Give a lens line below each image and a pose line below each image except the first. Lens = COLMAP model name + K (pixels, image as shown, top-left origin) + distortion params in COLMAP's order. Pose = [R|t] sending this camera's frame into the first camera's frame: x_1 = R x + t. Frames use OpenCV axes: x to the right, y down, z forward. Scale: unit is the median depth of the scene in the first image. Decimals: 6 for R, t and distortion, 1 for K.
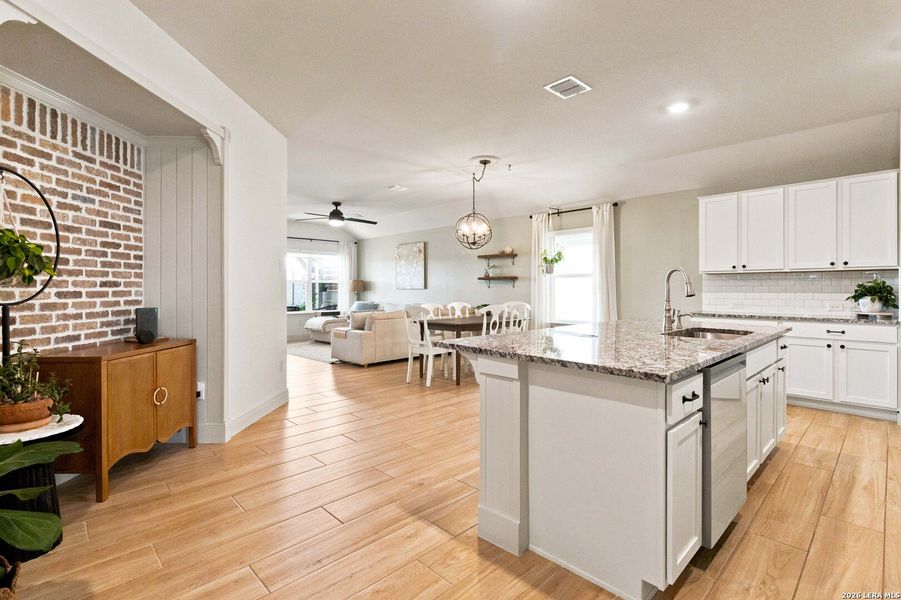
lens RADIAL K [[427.7, 0, 457.2], [0, 427.7, 289.9], [0, 0, 1]] dist [0.001460, 0.002894]
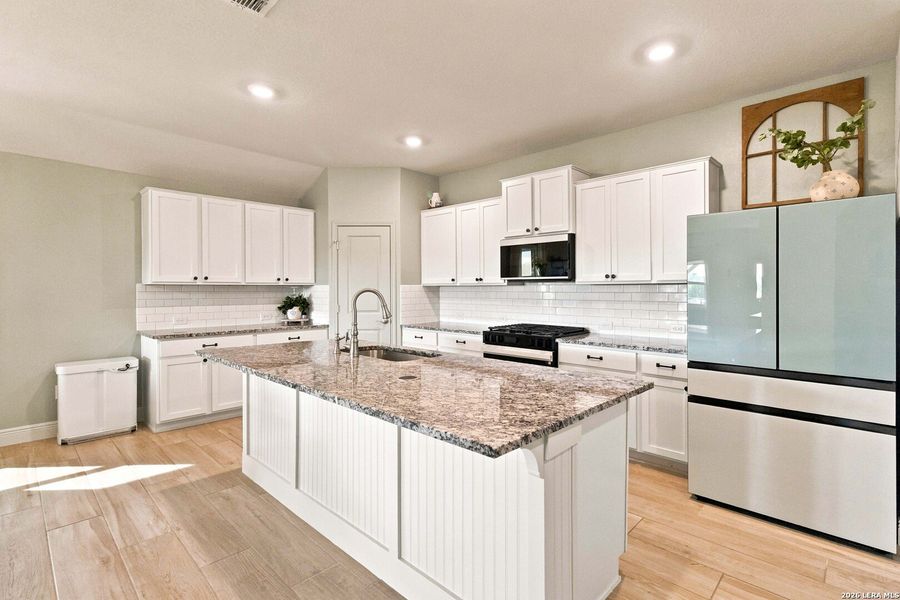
lens RADIAL K [[427.2, 0, 458.8], [0, 427.2, 292.3], [0, 0, 1]] dist [0.001460, 0.002894]
pose [[-0.032522, -0.007346, 0.999444, -0.284730], [0.003159, 0.999967, 0.007452, -0.033074], [-0.999466, 0.003400, -0.032497, 0.552005]]
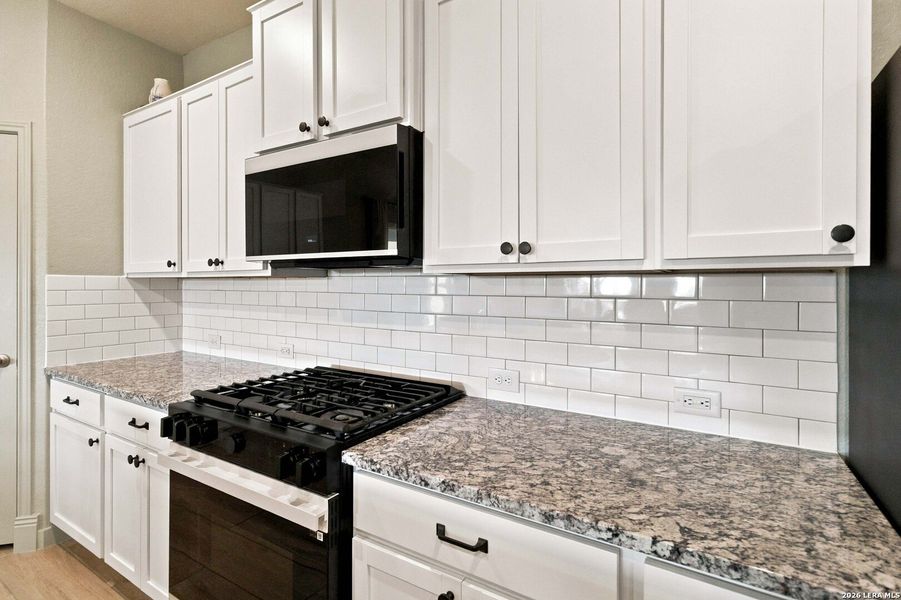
lens RADIAL K [[427.7, 0, 456.6], [0, 427.7, 287.4], [0, 0, 1]] dist [0.001460, 0.002894]
pose [[-0.246236, -0.000165, 0.969210, 0.288175], [-0.005296, 0.999985, -0.001175, -0.031563], [-0.969195, -0.005422, -0.246233, 0.331595]]
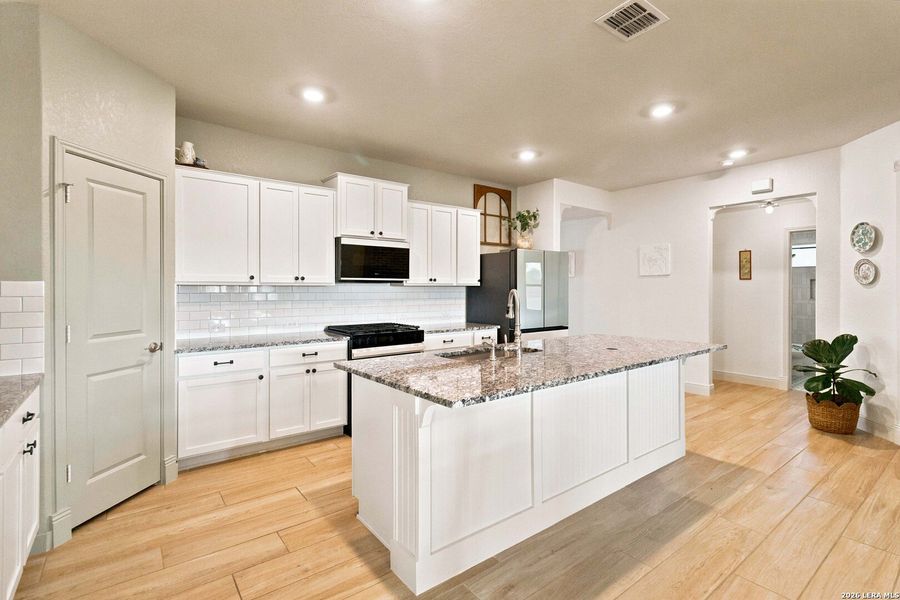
lens RADIAL K [[427.2, 0, 457.7], [0, 427.2, 289.0], [0, 0, 1]] dist [0.001460, 0.002894]
pose [[-0.993257, 0.000059, 0.115937, 0.352138], [0.000451, 0.999994, 0.003359, -0.037532], [-0.115936, 0.003389, -0.993251, 1.315774]]
